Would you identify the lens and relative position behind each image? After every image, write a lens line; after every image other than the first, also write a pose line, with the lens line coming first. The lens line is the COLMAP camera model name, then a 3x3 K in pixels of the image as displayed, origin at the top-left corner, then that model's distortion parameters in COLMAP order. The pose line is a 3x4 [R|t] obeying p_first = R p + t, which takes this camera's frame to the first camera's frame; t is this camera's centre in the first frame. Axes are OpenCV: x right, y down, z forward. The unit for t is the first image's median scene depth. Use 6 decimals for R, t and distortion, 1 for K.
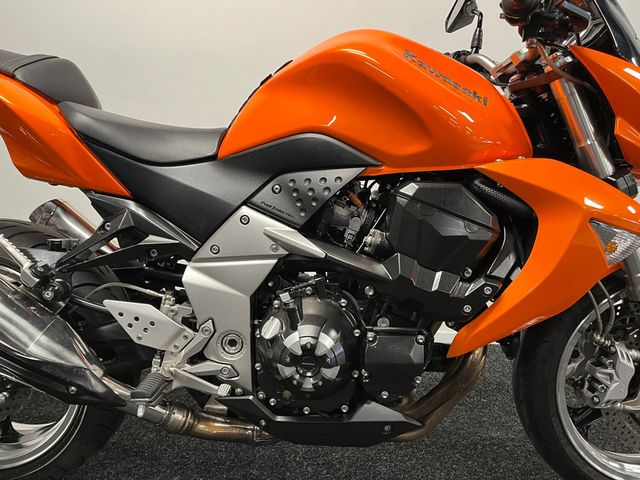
lens RADIAL K [[495.3, 0, 320.6], [0, 495.3, 231.4], [0, 0, 1]] dist [0.047821, -0.075566]
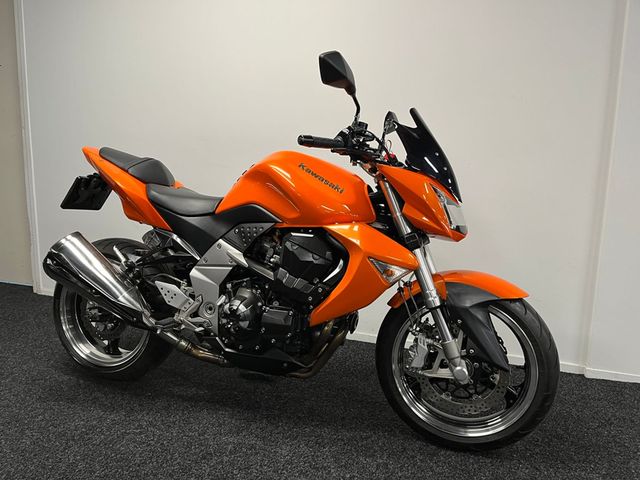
lens RADIAL K [[495.3, 0, 320.6], [0, 495.3, 231.4], [0, 0, 1]] dist [0.047821, -0.075566]
pose [[0.956289, 0.055820, -0.287047, 0.785598], [-0.073439, 0.995996, -0.050975, -0.010003], [0.283052, 0.069828, 0.956559, -0.771826]]
